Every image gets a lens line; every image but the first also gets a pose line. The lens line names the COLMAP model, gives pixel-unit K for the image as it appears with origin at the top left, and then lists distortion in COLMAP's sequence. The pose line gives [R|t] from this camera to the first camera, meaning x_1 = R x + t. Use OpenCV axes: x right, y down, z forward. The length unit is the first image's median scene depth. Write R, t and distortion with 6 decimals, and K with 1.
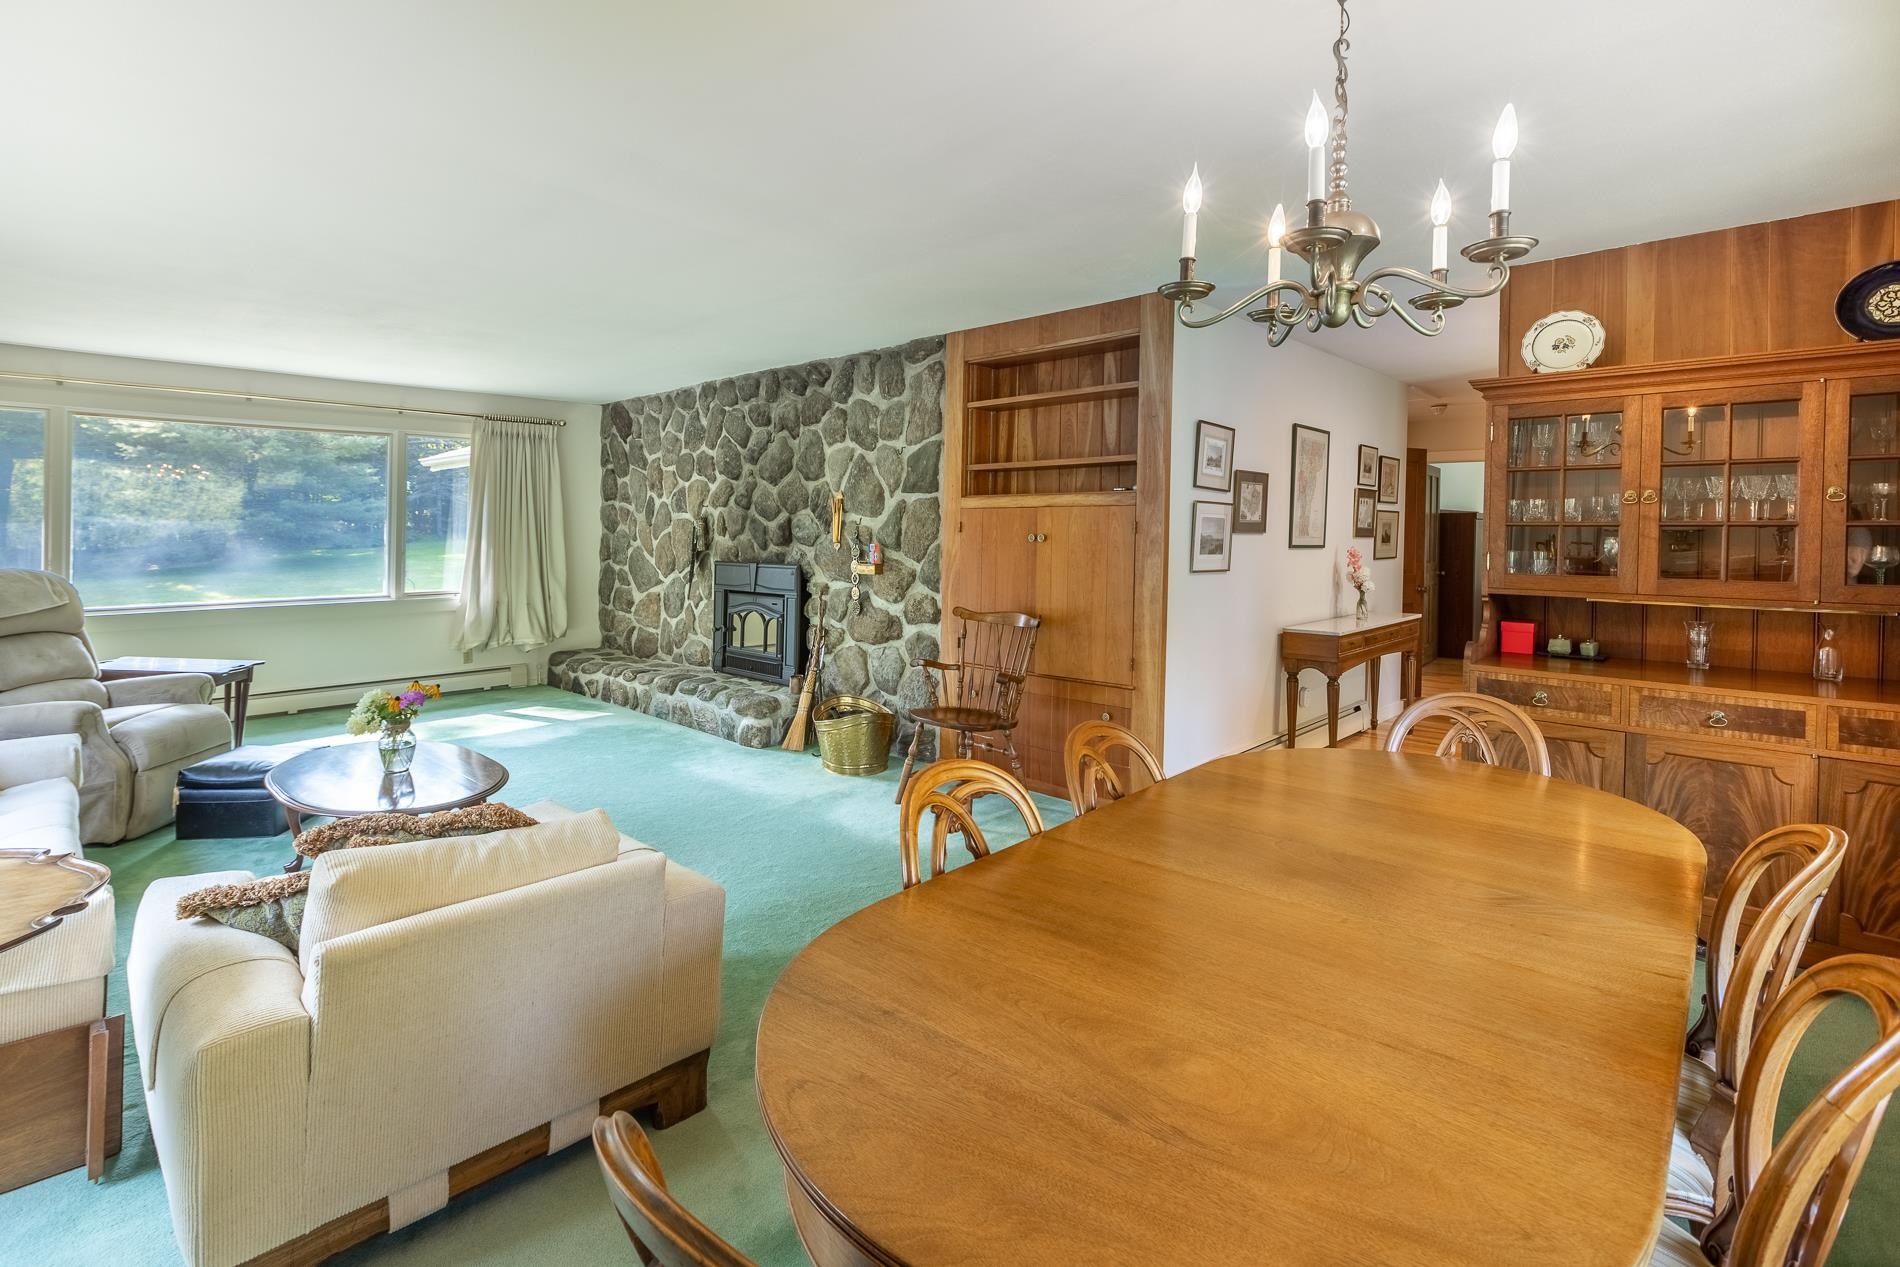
lens RADIAL K [[874.8, 0, 950.0], [0, 874.8, 633.5], [0, 0, 1]] dist [-0.000041, -0.000026]
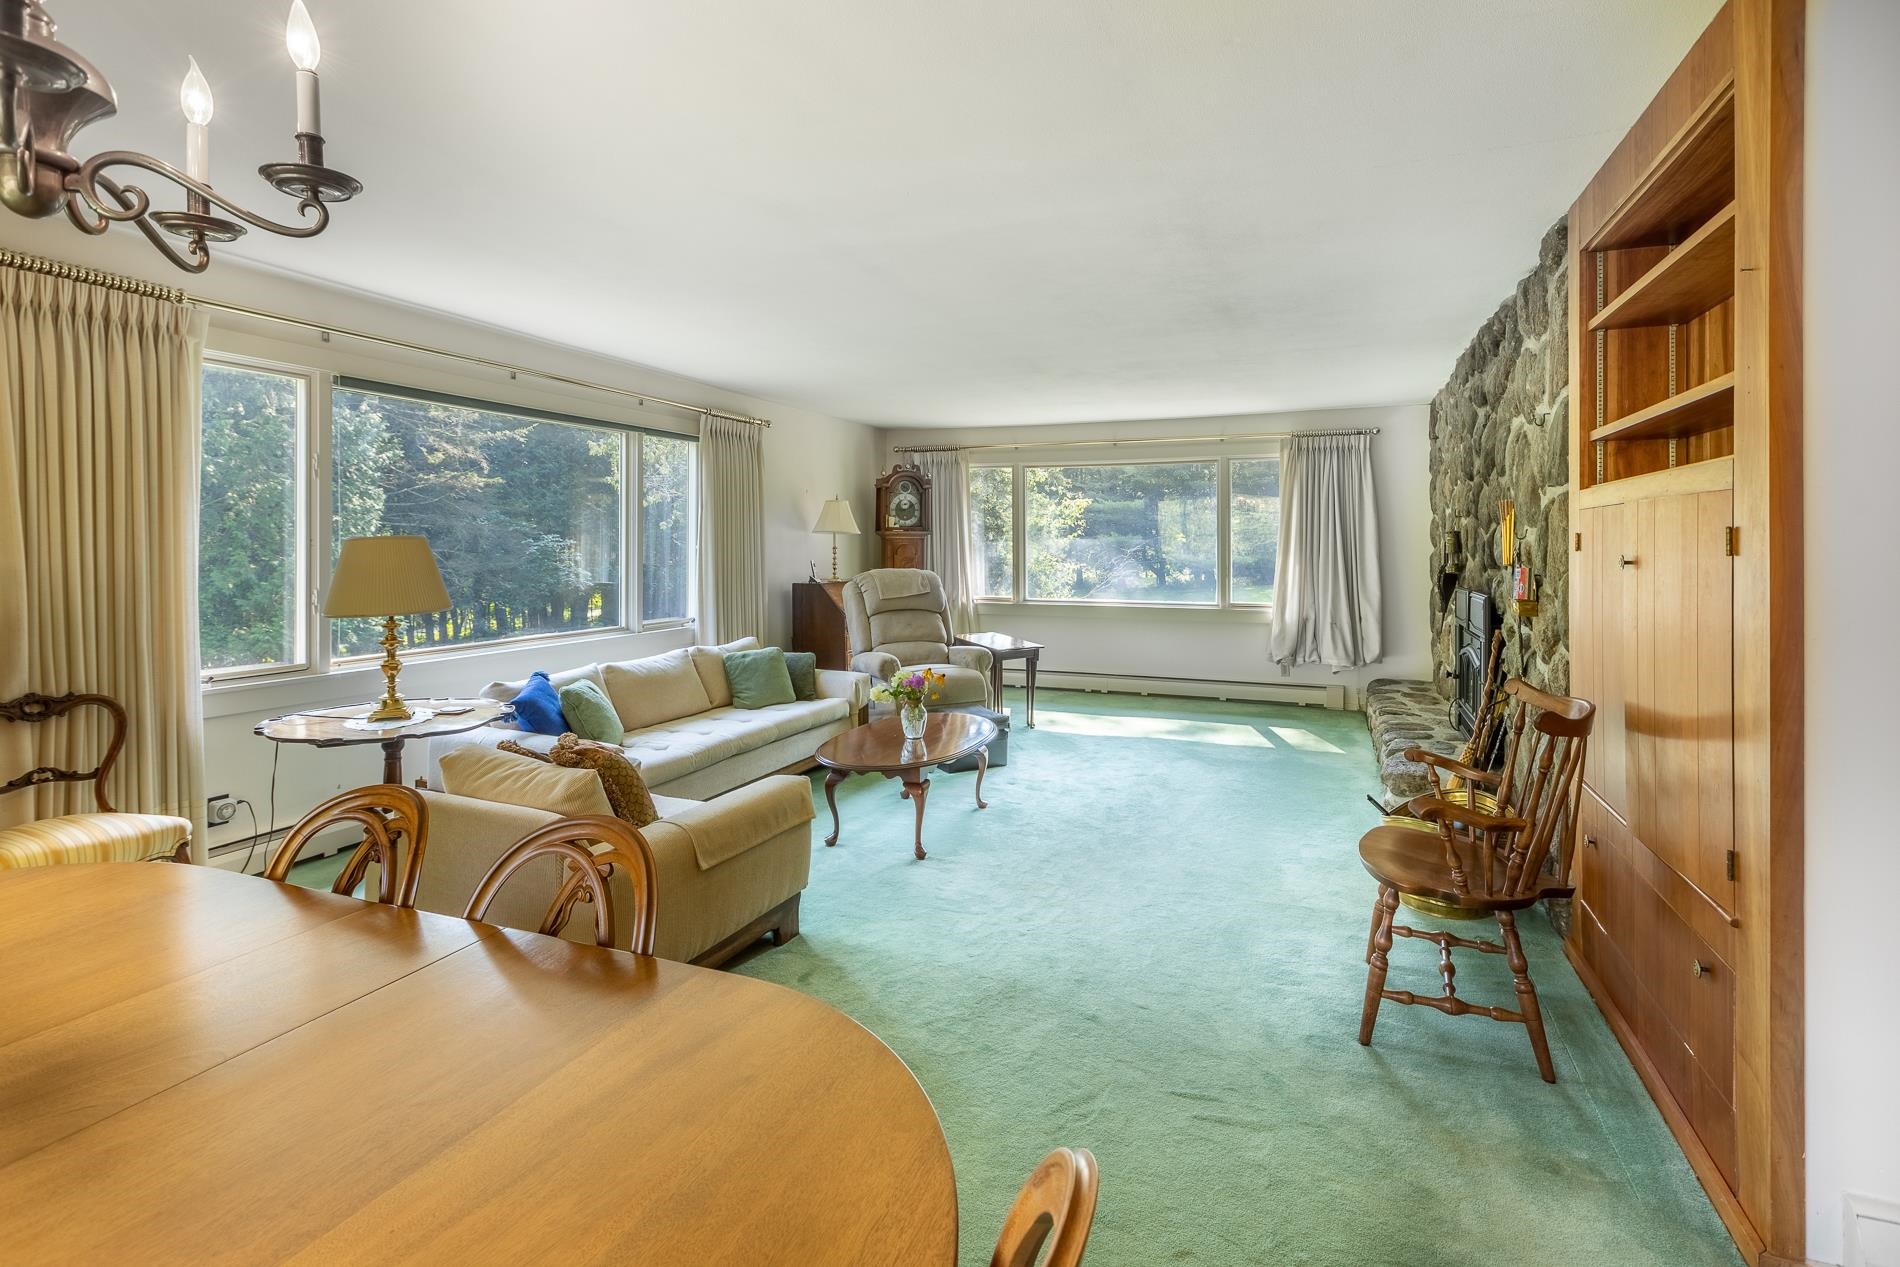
lens RADIAL K [[874.8, 0, 950.0], [0, 874.8, 633.5], [0, 0, 1]] dist [-0.000041, -0.000026]
pose [[0.374000, 0.097198, -0.922321, 0.282538], [-0.113334, 0.991829, 0.058567, -0.036306], [0.920478, 0.082627, 0.381960, 0.284225]]
